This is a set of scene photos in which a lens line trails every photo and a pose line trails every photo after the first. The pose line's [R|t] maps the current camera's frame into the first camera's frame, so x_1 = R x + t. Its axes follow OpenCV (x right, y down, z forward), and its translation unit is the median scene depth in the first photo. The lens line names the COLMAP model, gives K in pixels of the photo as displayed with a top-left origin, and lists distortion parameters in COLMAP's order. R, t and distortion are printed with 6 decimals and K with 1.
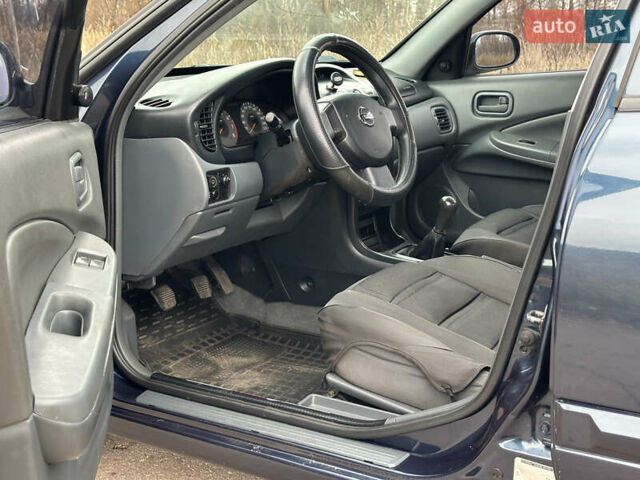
lens RADIAL K [[892.4, 0, 318.8], [0, 892.4, 237.9], [0, 0, 1]] dist [0.179490, 0.000000]
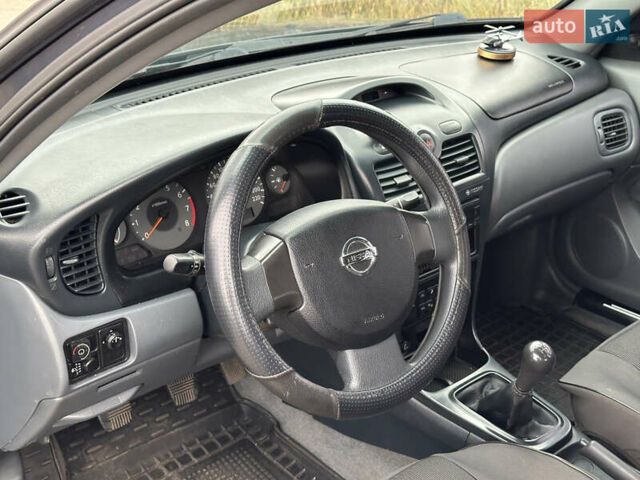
lens RADIAL K [[892.4, 0, 321.3], [0, 892.4, 239.8], [0, 0, 1]] dist [0.179490, 0.000000]
pose [[0.956374, 0.132540, -0.260351, 0.169312], [-0.078542, 0.975005, 0.207839, -0.252017], [0.281390, -0.178323, 0.942879, 0.443623]]
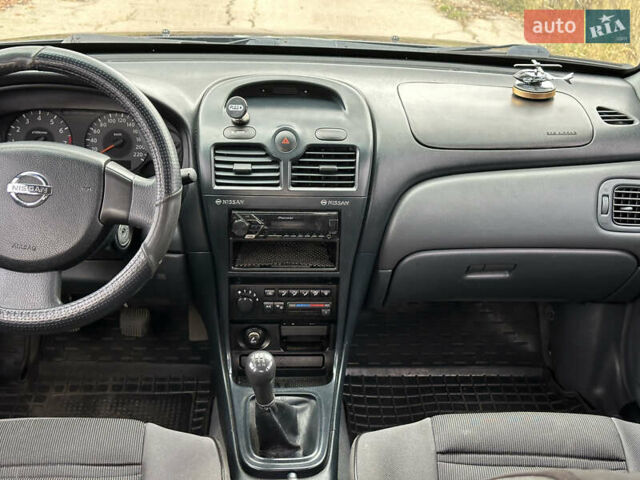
lens RADIAL K [[892.4, 0, 320.1], [0, 892.4, 242.5], [0, 0, 1]] dist [0.179490, 0.000000]
pose [[0.589771, 0.347647, -0.728911, 0.624694], [-0.232639, 0.937473, 0.258888, -0.300758], [0.773336, 0.016889, 0.633771, 0.731455]]
